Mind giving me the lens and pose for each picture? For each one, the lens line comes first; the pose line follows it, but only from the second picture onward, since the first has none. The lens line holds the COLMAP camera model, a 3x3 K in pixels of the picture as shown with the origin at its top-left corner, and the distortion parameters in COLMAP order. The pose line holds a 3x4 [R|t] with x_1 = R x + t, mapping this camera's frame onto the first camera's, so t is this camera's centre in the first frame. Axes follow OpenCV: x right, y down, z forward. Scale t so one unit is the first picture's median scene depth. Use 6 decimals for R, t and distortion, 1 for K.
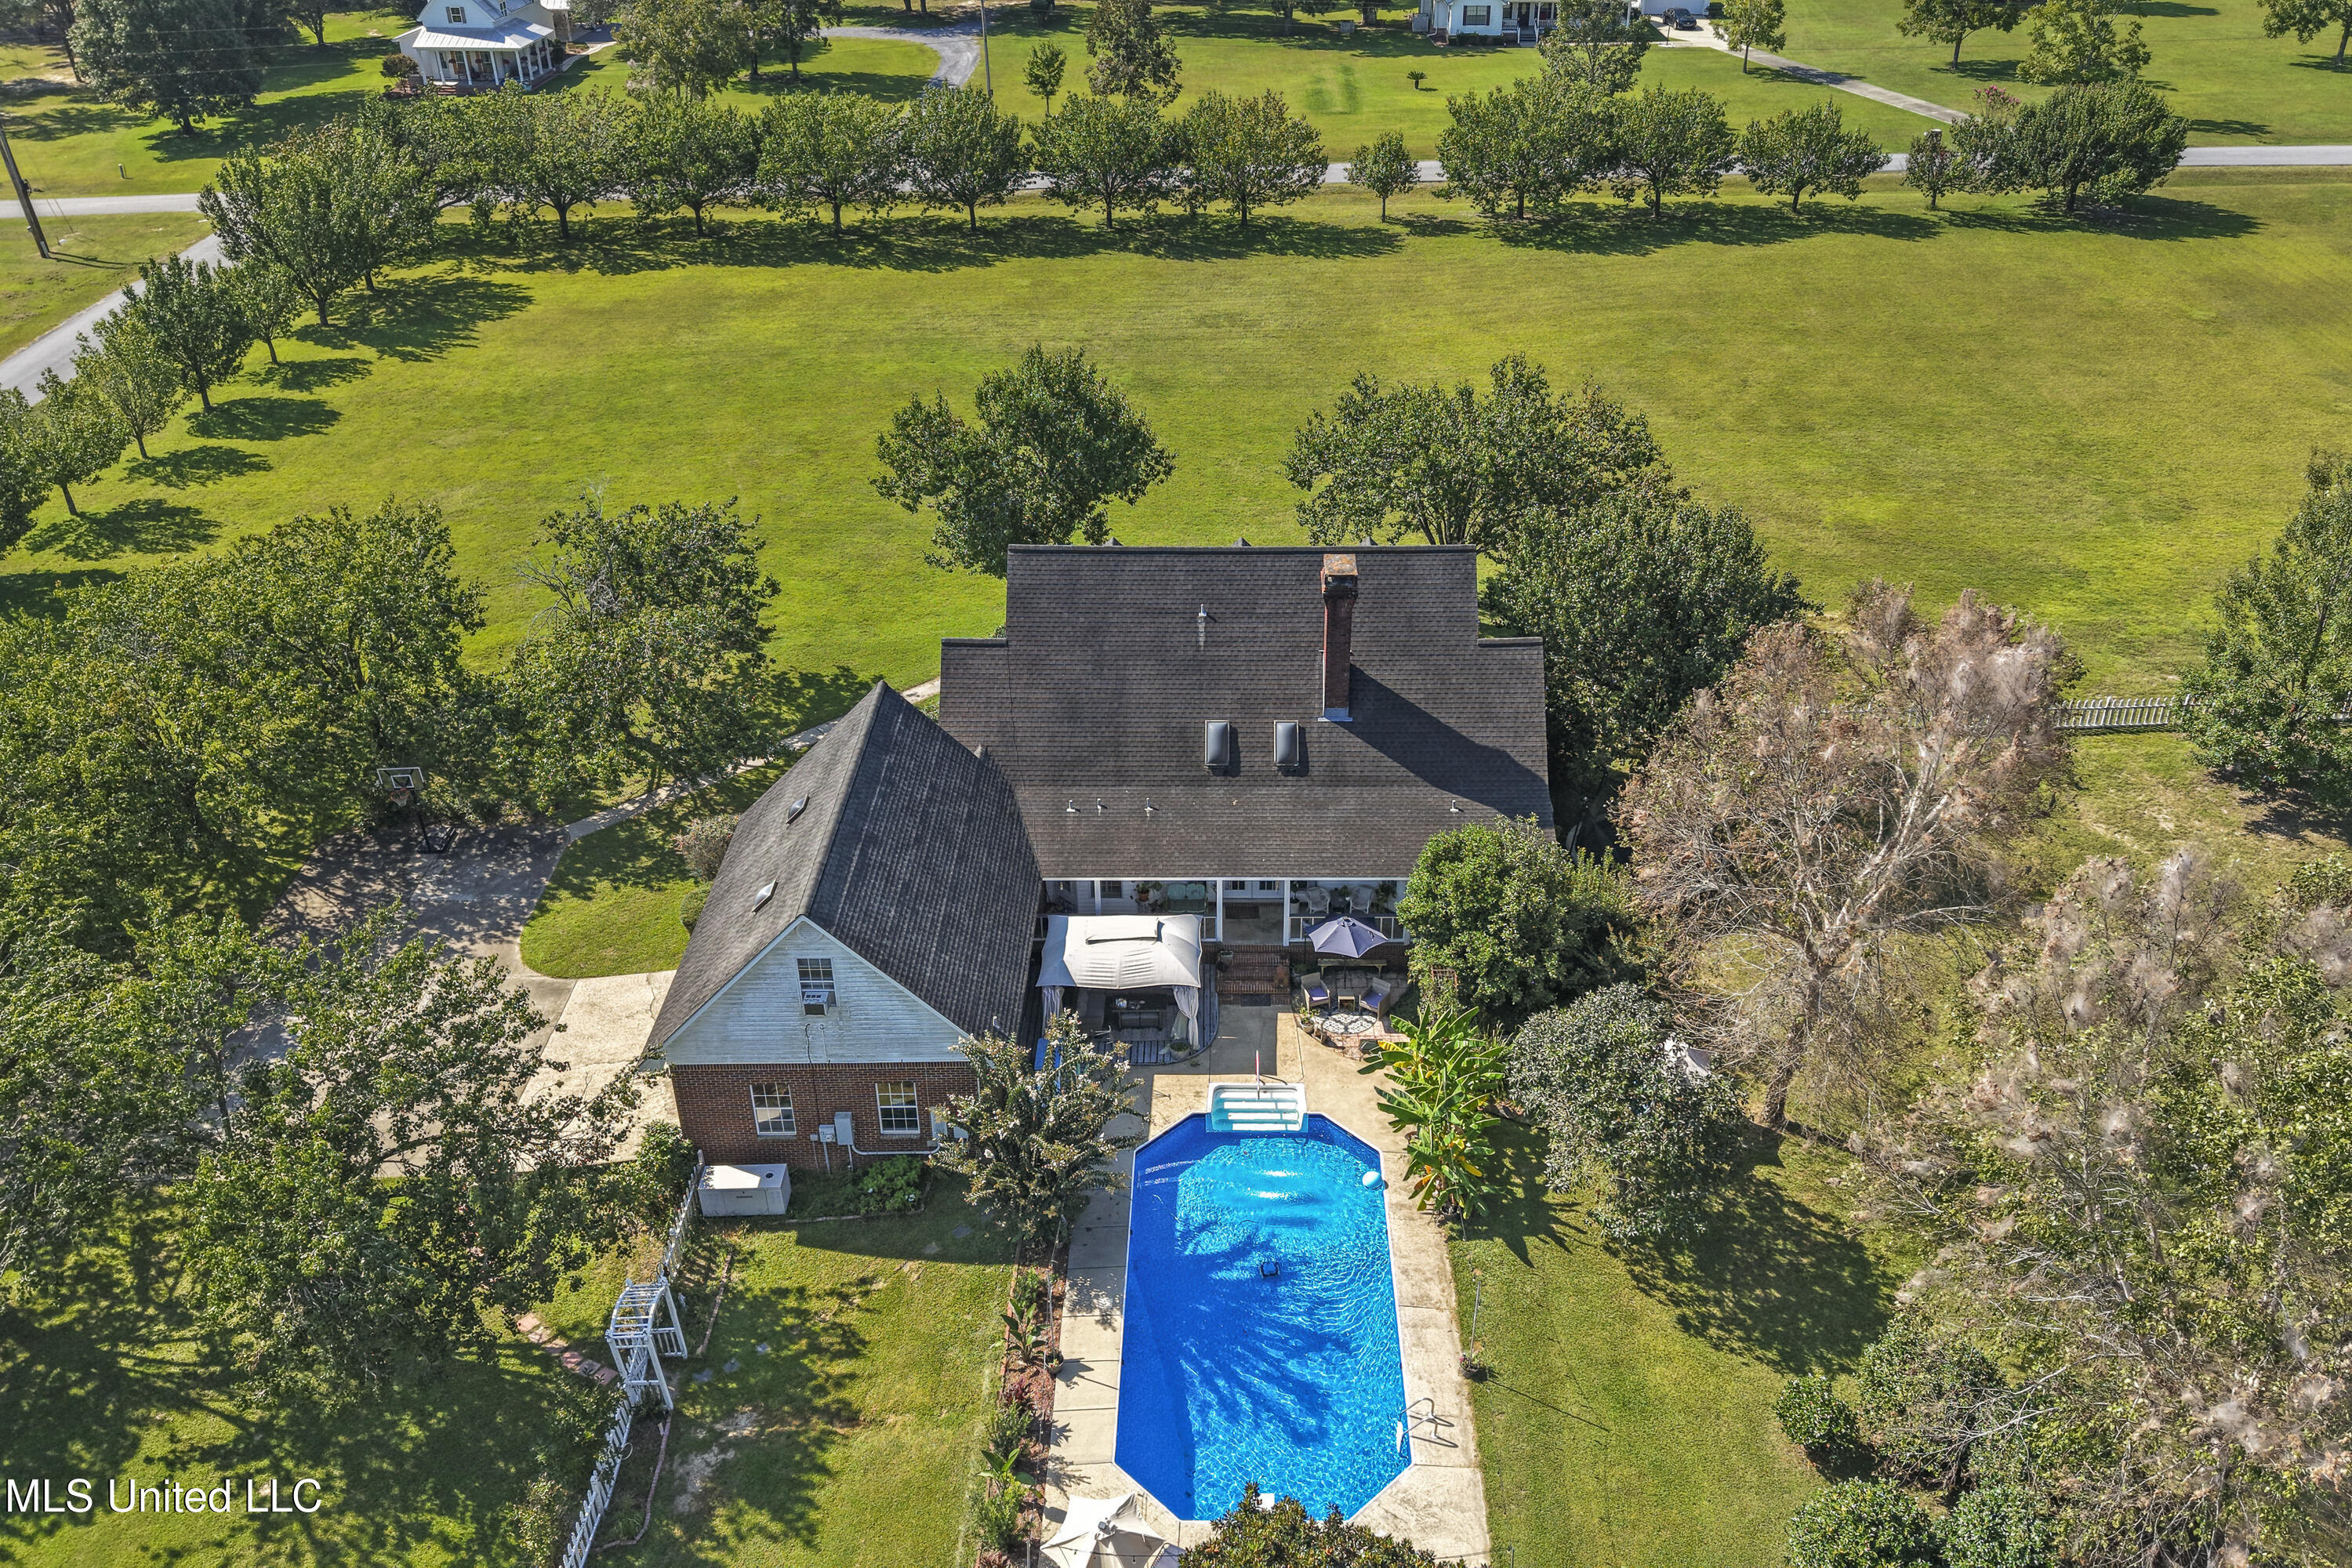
lens RADIAL K [[1859.6, 0, 1207.3], [0, 1859.6, 779.3], [0, 0, 1]] dist [0.078579, -0.166445]
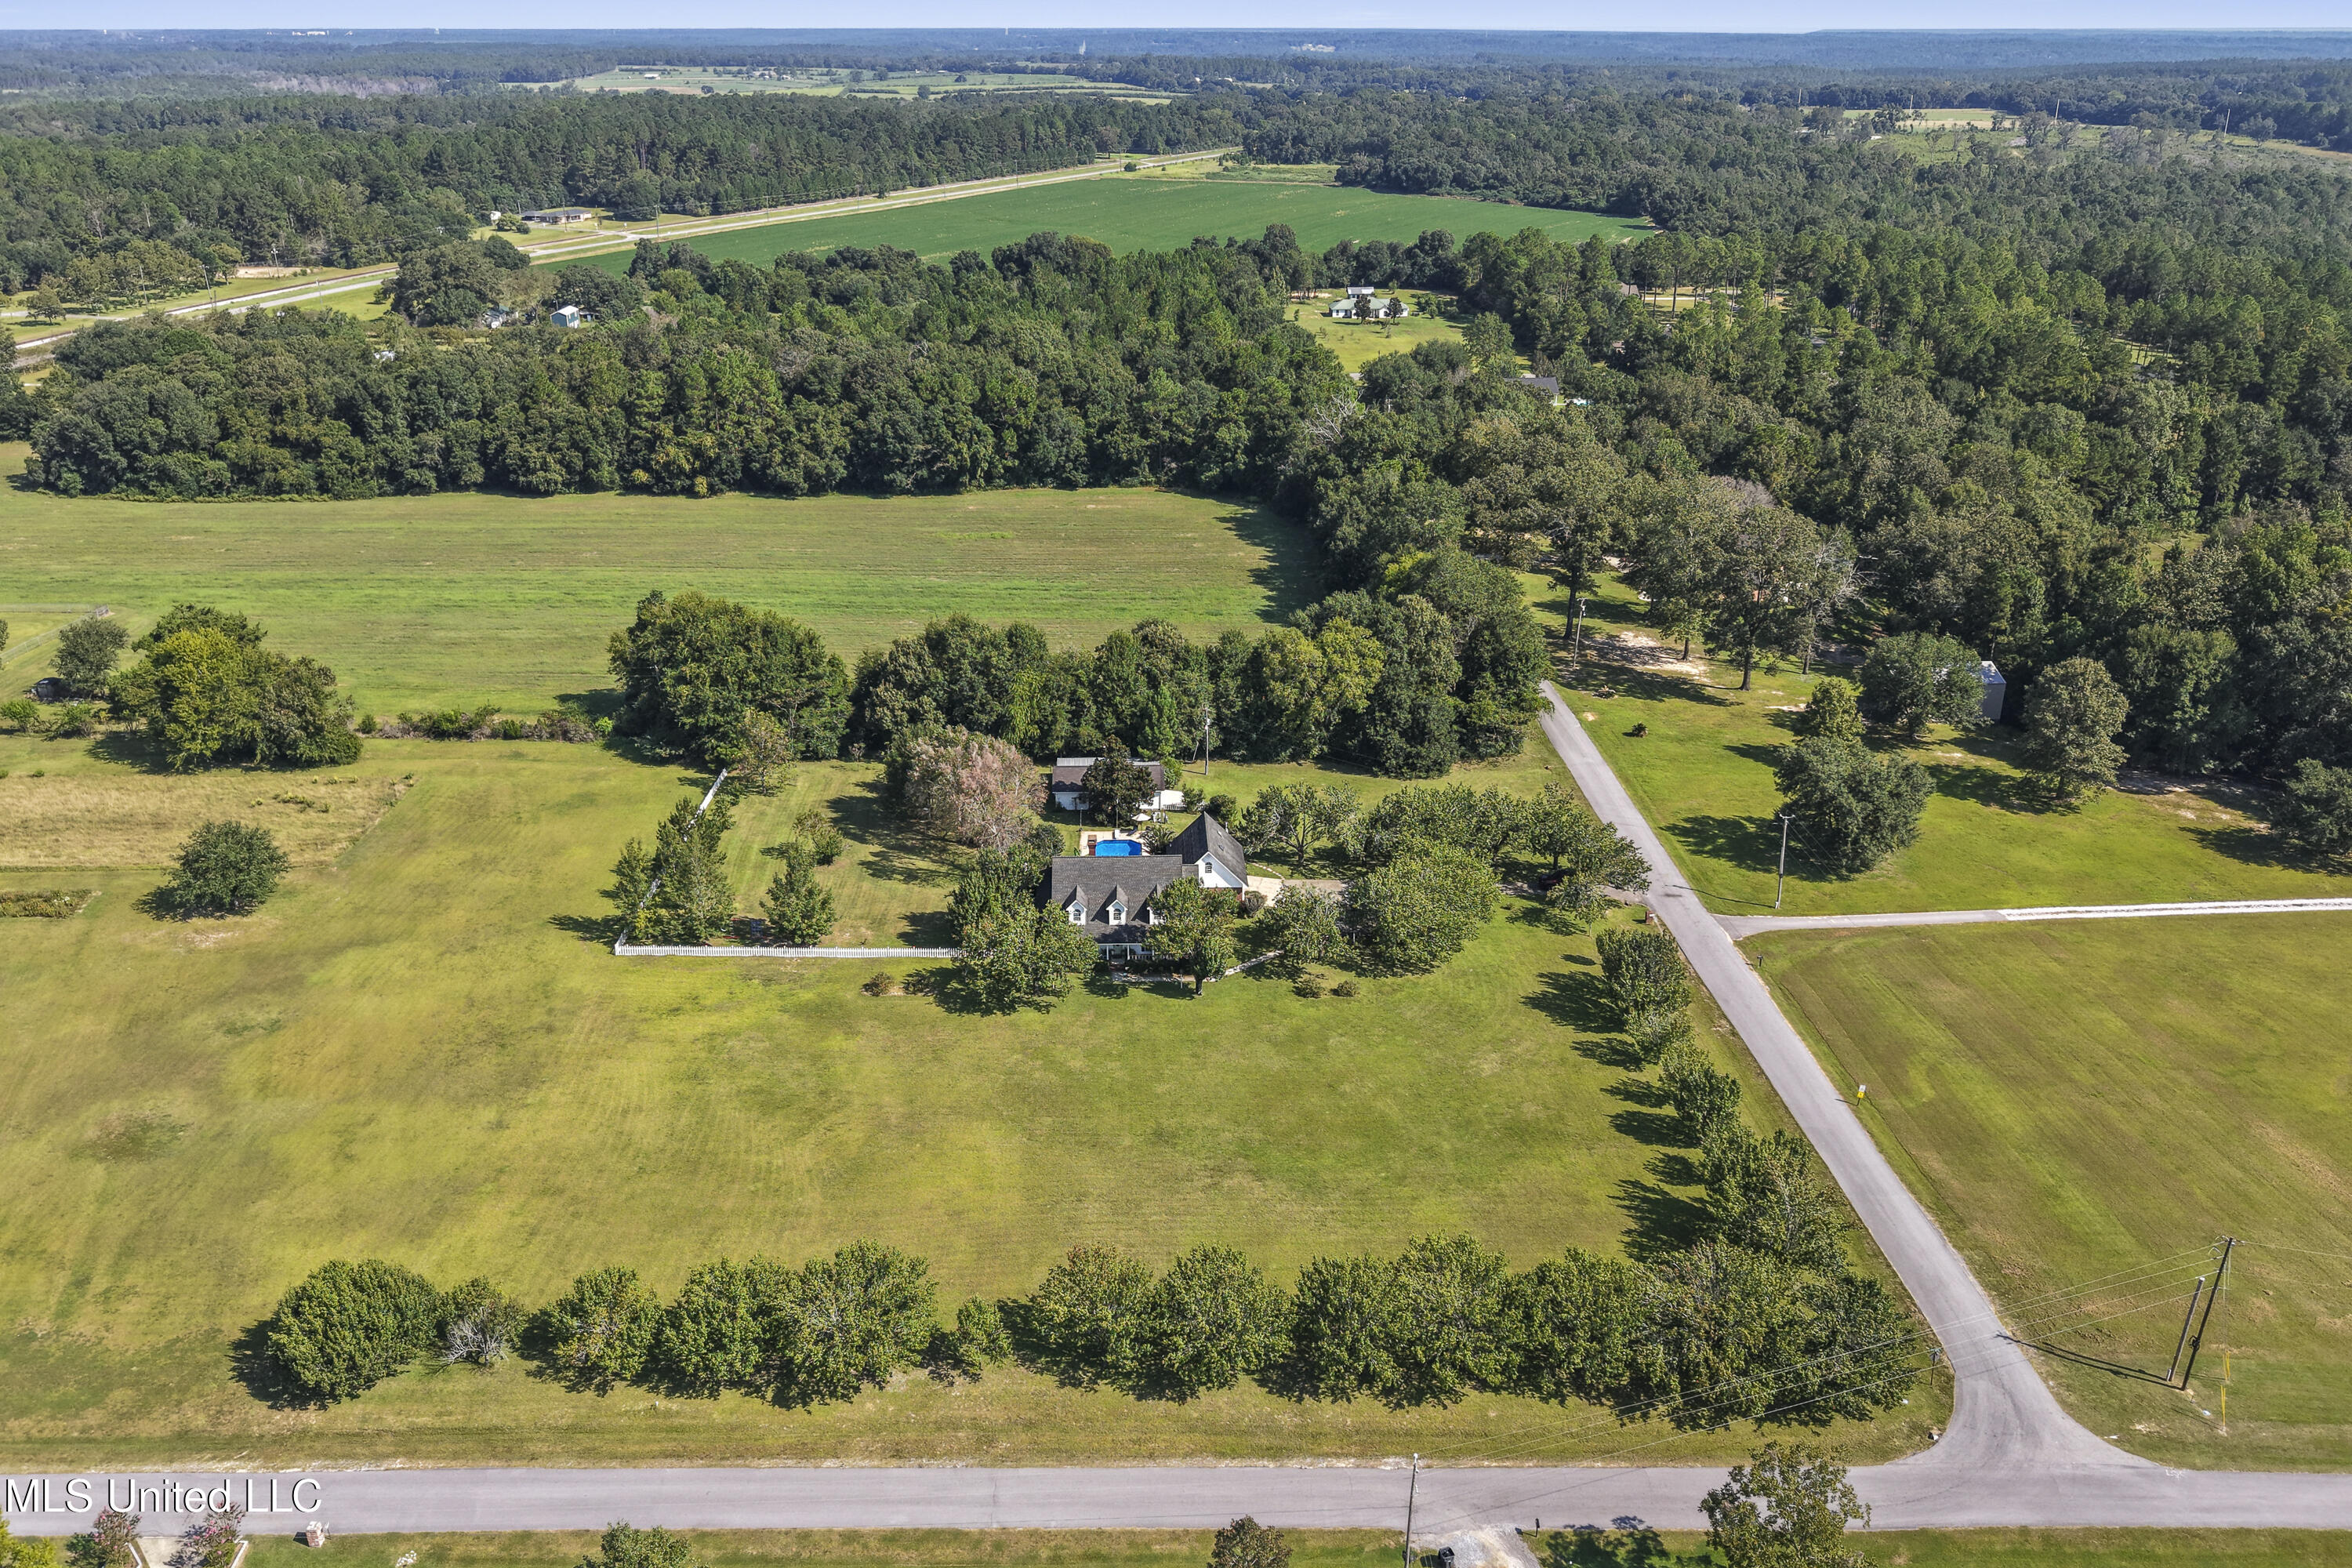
lens RADIAL K [[1859.6, 0, 1207.3], [0, 1859.6, 779.3], [0, 0, 1]] dist [0.078579, -0.166445]
pose [[-0.998818, 0.013021, -0.046834, 0.005644], [-0.028970, 0.614234, 0.788592, -1.514845], [0.039035, 0.789017, -0.613130, 1.531434]]
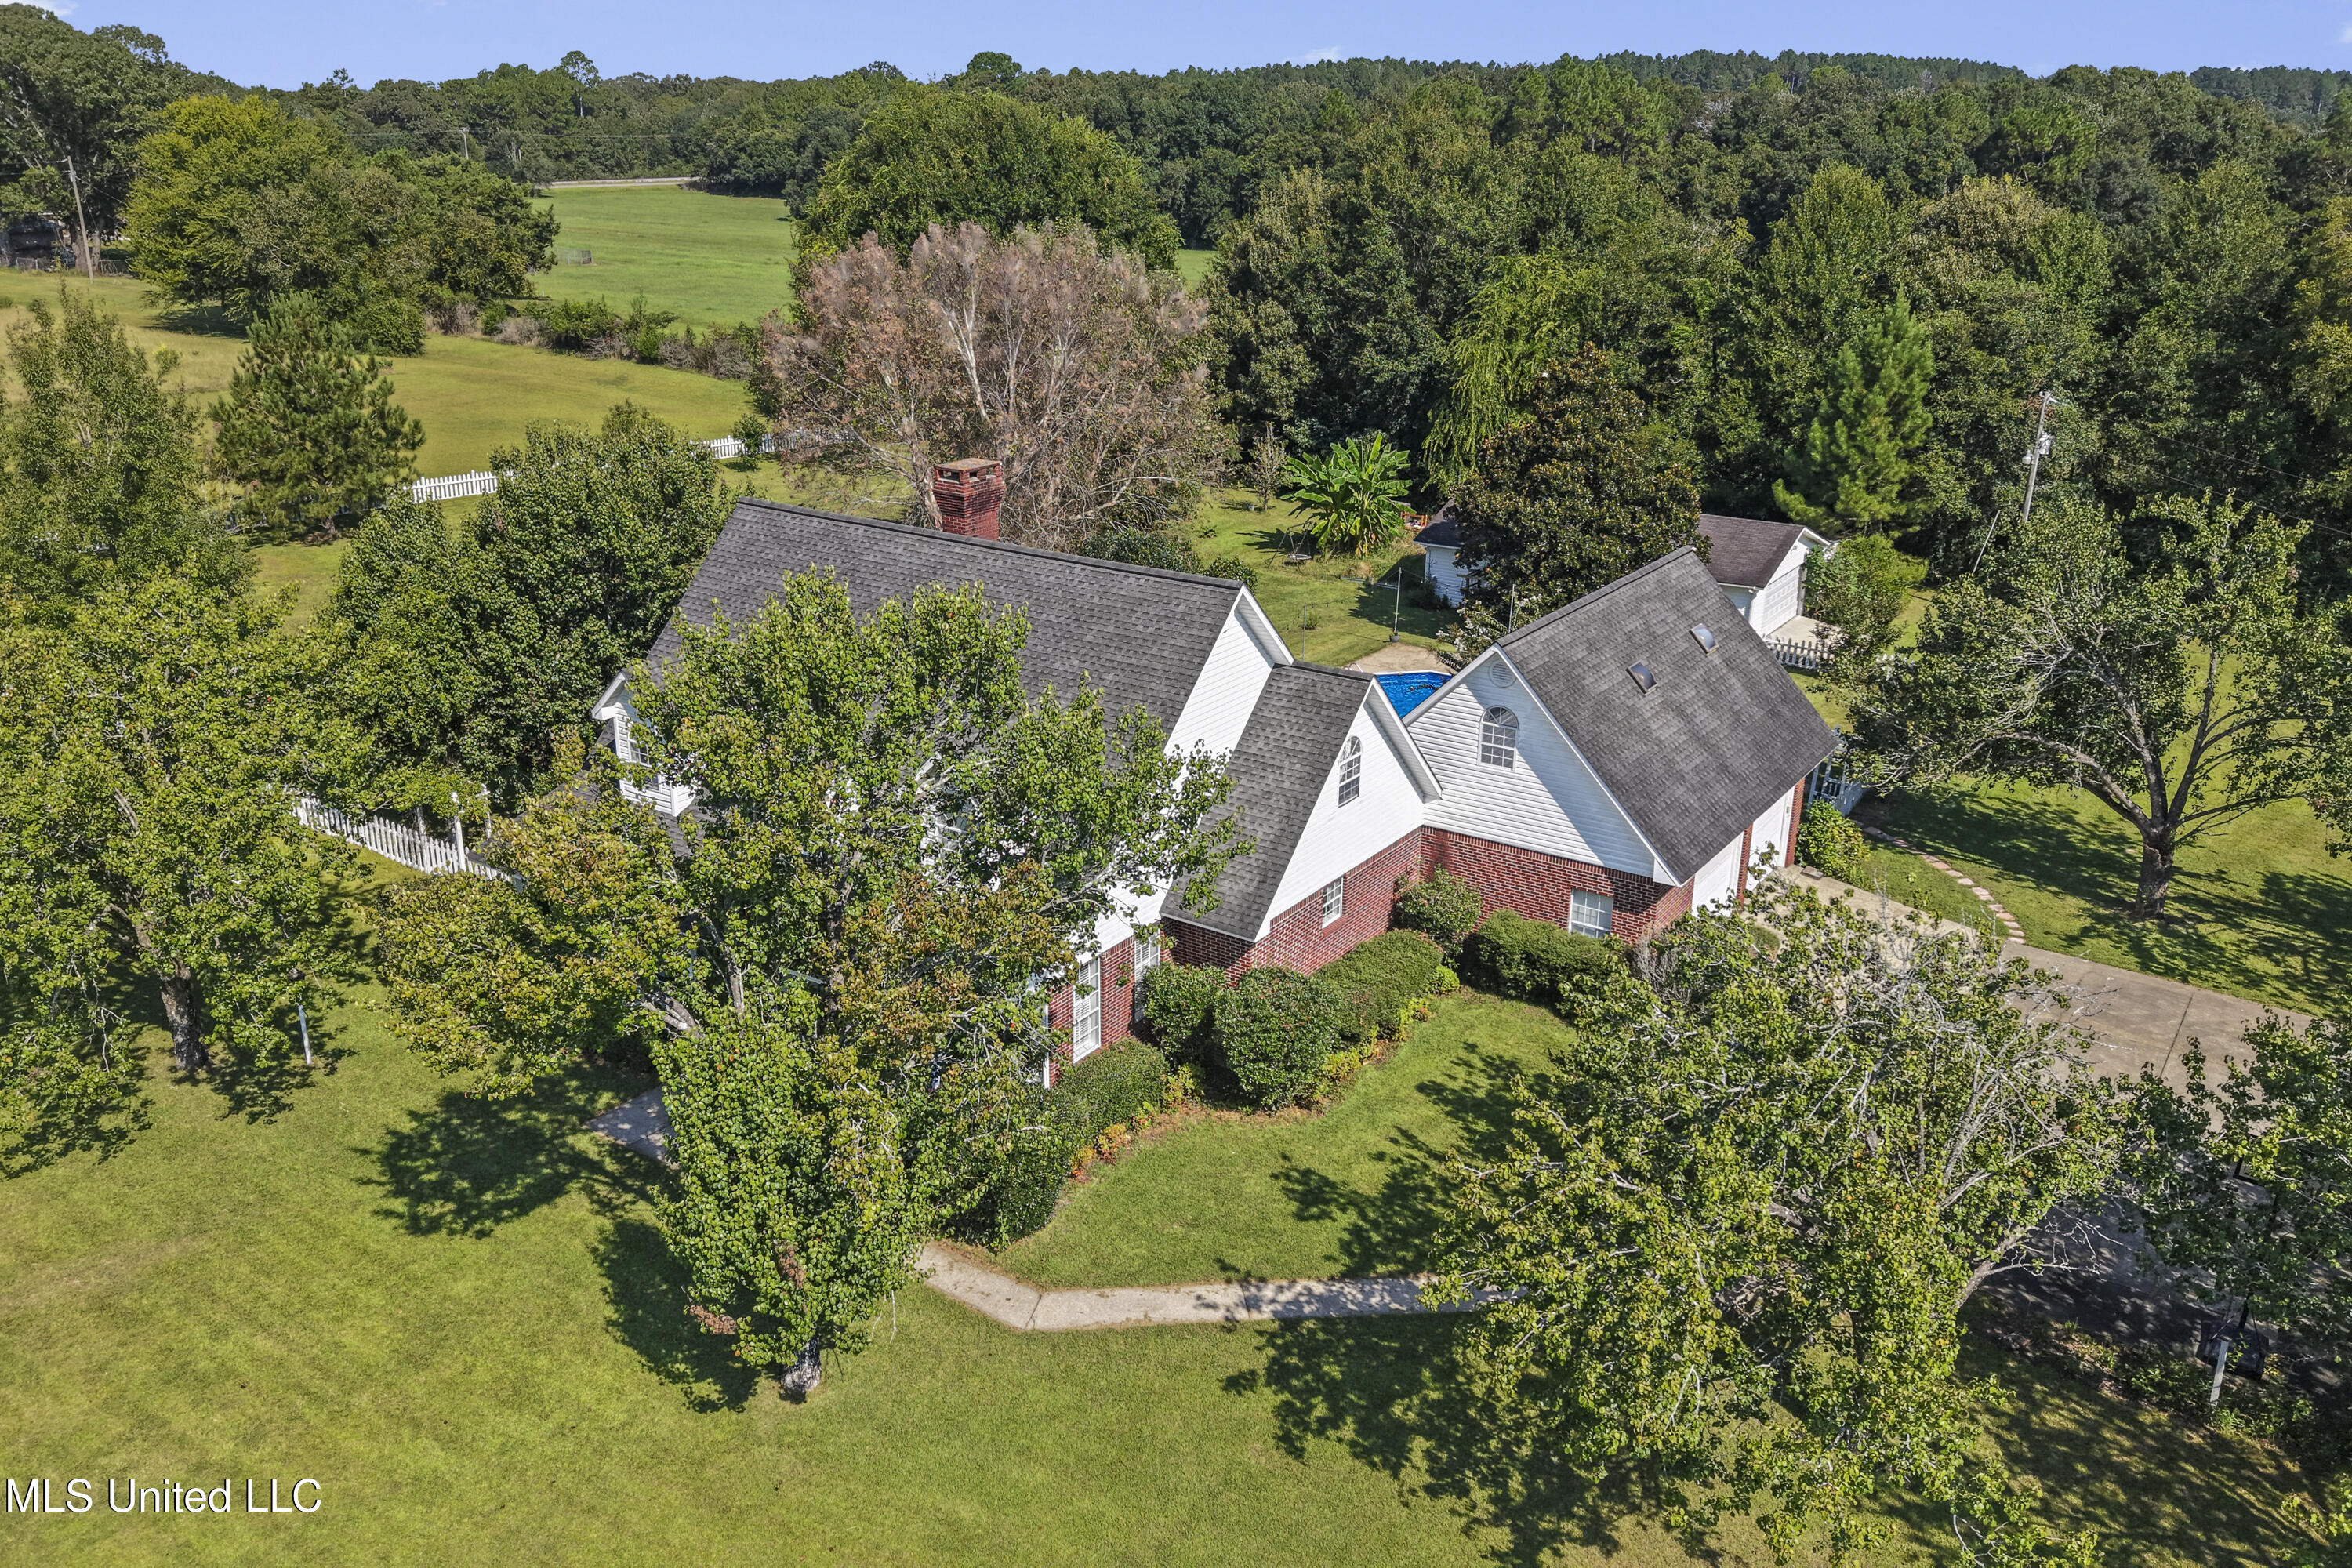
lens RADIAL K [[1859.6, 0, 1207.3], [0, 1859.6, 779.3], [0, 0, 1]] dist [0.078579, -0.166445]
pose [[-0.834741, -0.193866, 0.515386, -0.215636], [0.262502, 0.682670, 0.681949, -0.273173], [-0.484045, 0.704541, -0.518963, 0.697679]]
